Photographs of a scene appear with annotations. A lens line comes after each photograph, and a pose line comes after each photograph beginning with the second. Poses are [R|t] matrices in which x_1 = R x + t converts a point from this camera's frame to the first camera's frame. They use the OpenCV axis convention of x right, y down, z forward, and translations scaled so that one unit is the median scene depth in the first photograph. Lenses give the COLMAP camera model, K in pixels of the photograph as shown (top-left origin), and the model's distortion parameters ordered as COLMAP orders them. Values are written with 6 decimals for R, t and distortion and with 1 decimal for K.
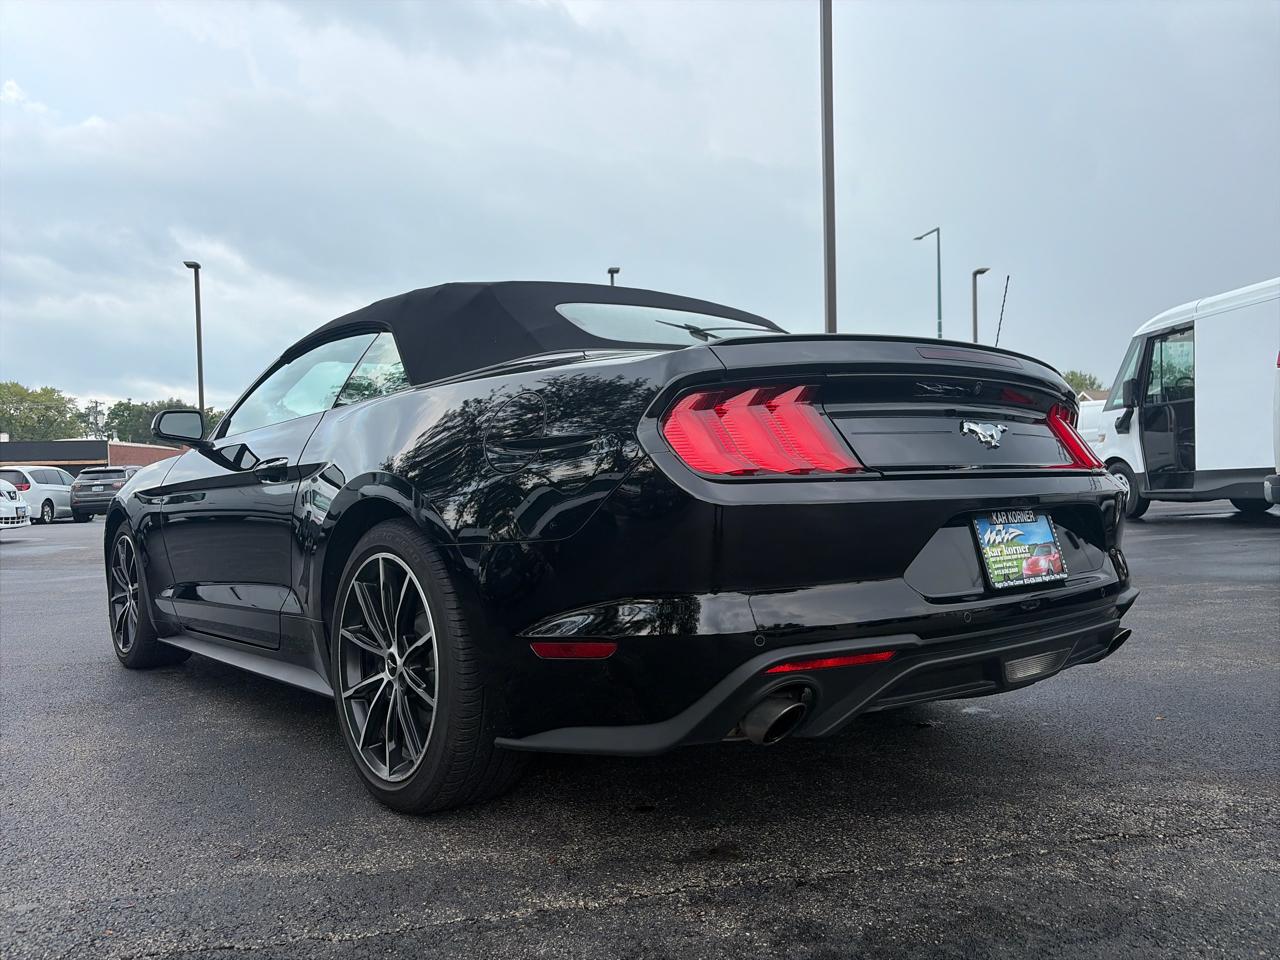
lens RADIAL K [[977.3, 0, 642.1], [0, 977.3, 489.2], [0, 0, 1]] dist [0.045946, -0.050377]
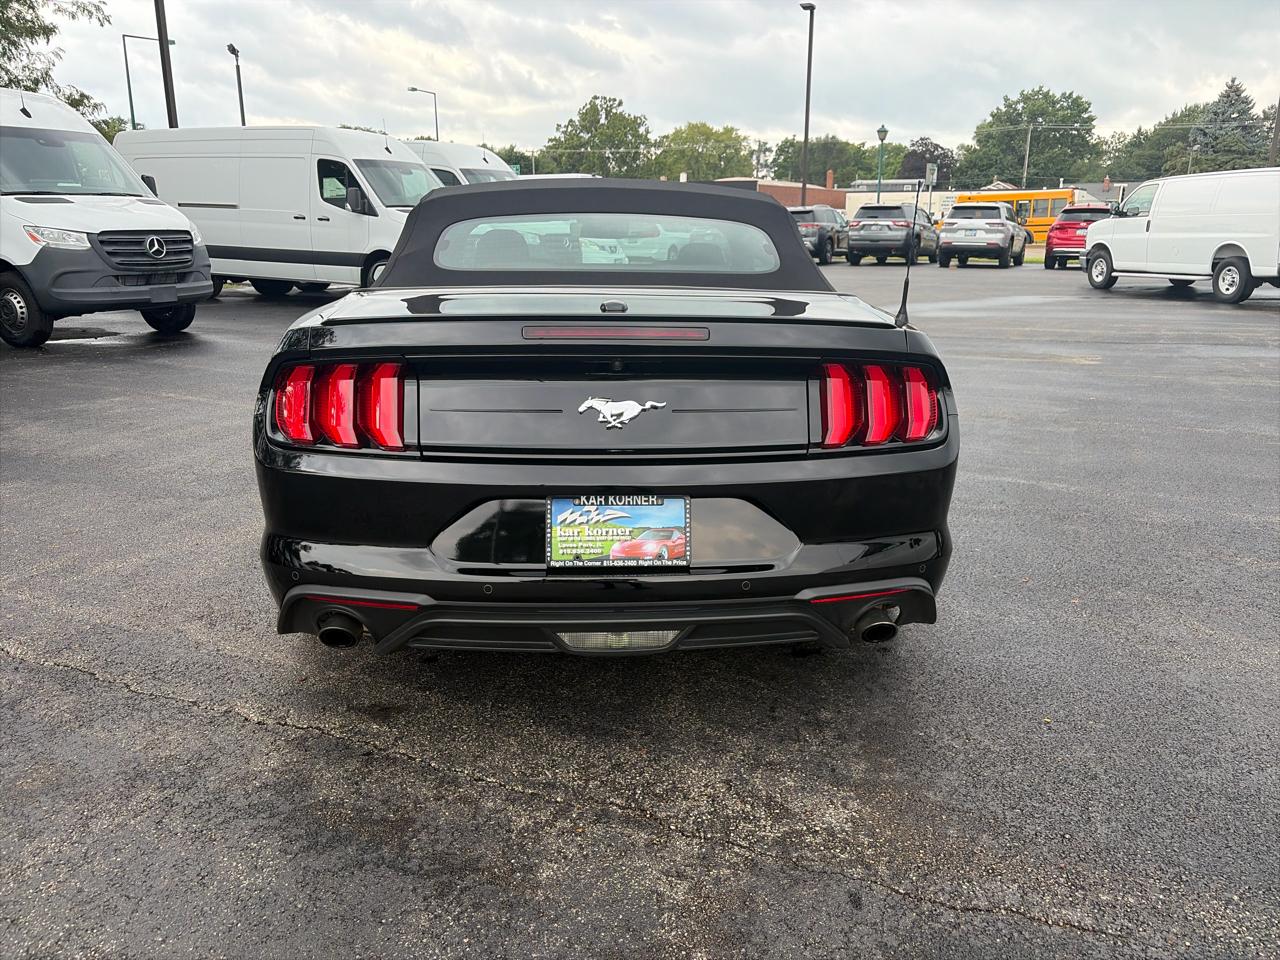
lens RADIAL K [[977.3, 0, 640.9], [0, 977.3, 484.1], [0, 0, 1]] dist [0.045946, -0.050377]
pose [[0.804173, 0.179593, -0.566615, 0.858447], [-0.029603, 0.964180, 0.263590, -0.224732], [0.593658, -0.195198, 0.780684, 0.207522]]
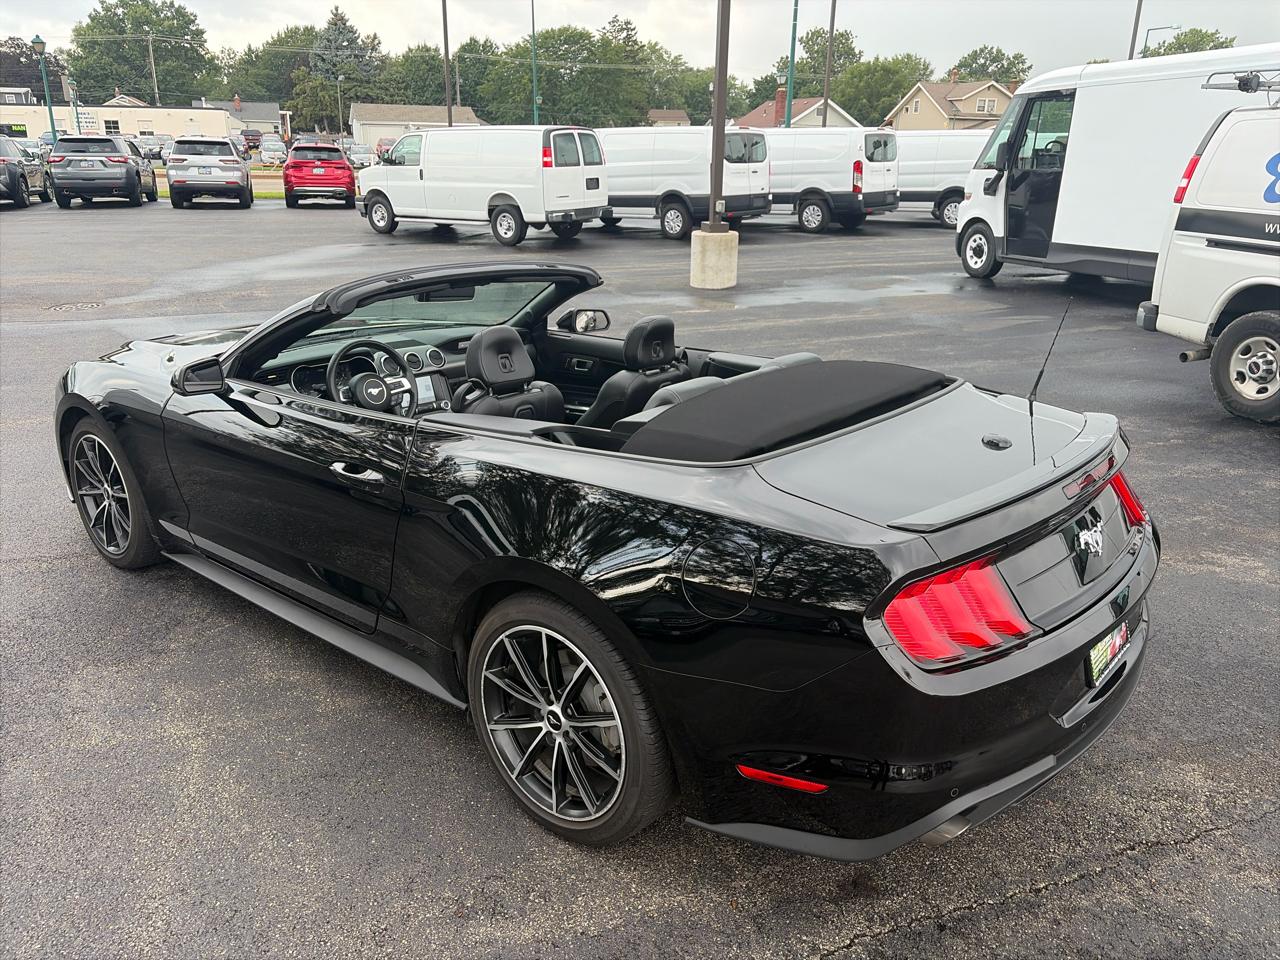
lens RADIAL K [[977.3, 0, 643.4], [0, 977.3, 492.7], [0, 0, 1]] dist [0.045946, -0.050377]
pose [[0.983011, -0.021122, 0.182330, -0.346590], [-0.038745, 0.947095, 0.318607, -0.416805], [-0.179413, -0.320258, 0.930186, 0.031412]]
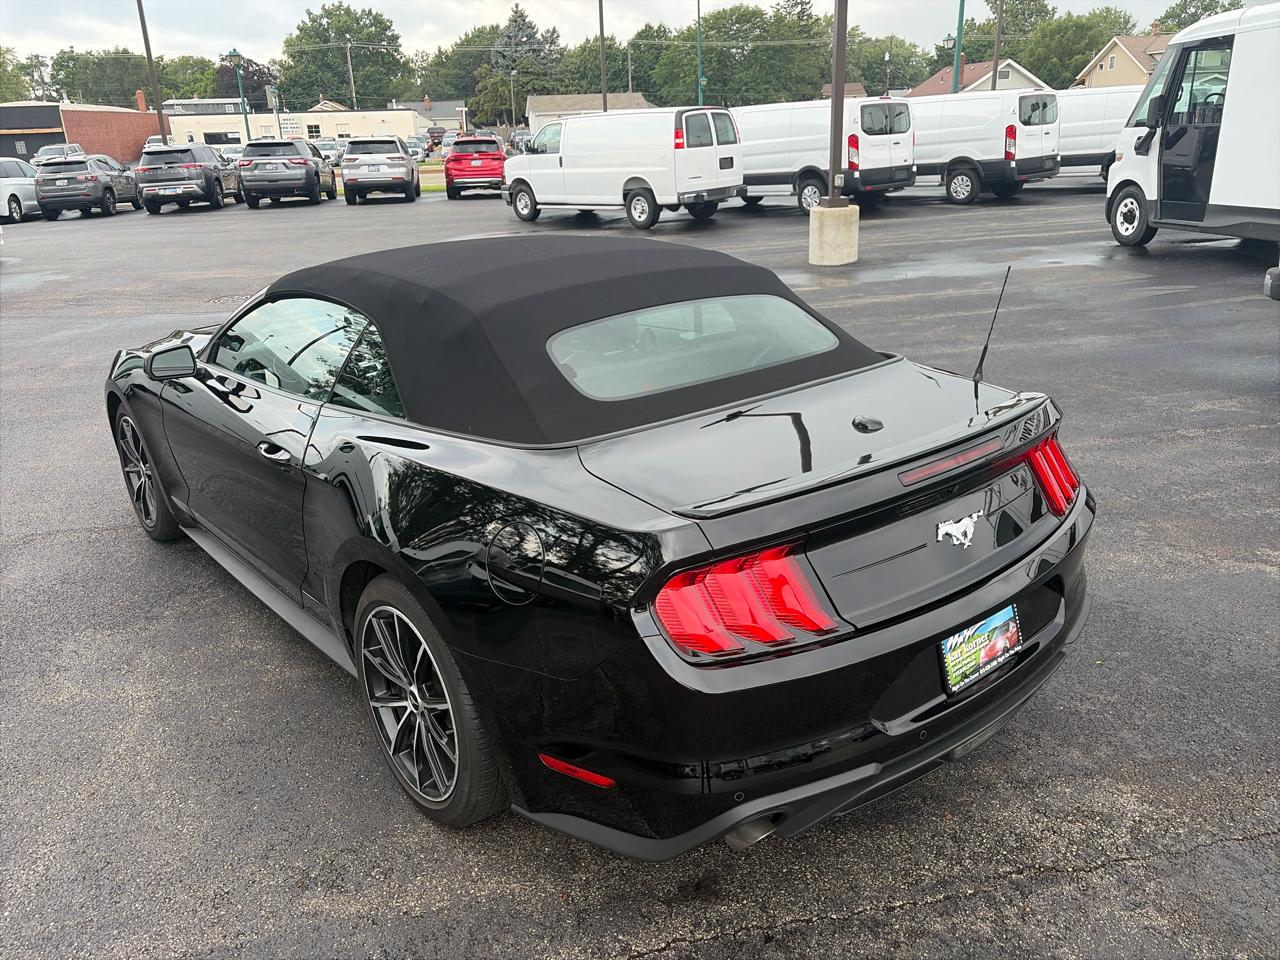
lens RADIAL K [[977.3, 0, 645.1], [0, 977.3, 481.0], [0, 0, 1]] dist [0.045946, -0.050377]
pose [[0.999919, -0.011000, 0.006386, 0.004500], [0.008300, 0.944755, 0.327672, -0.416081], [-0.009637, -0.327592, 0.944770, 0.020834]]
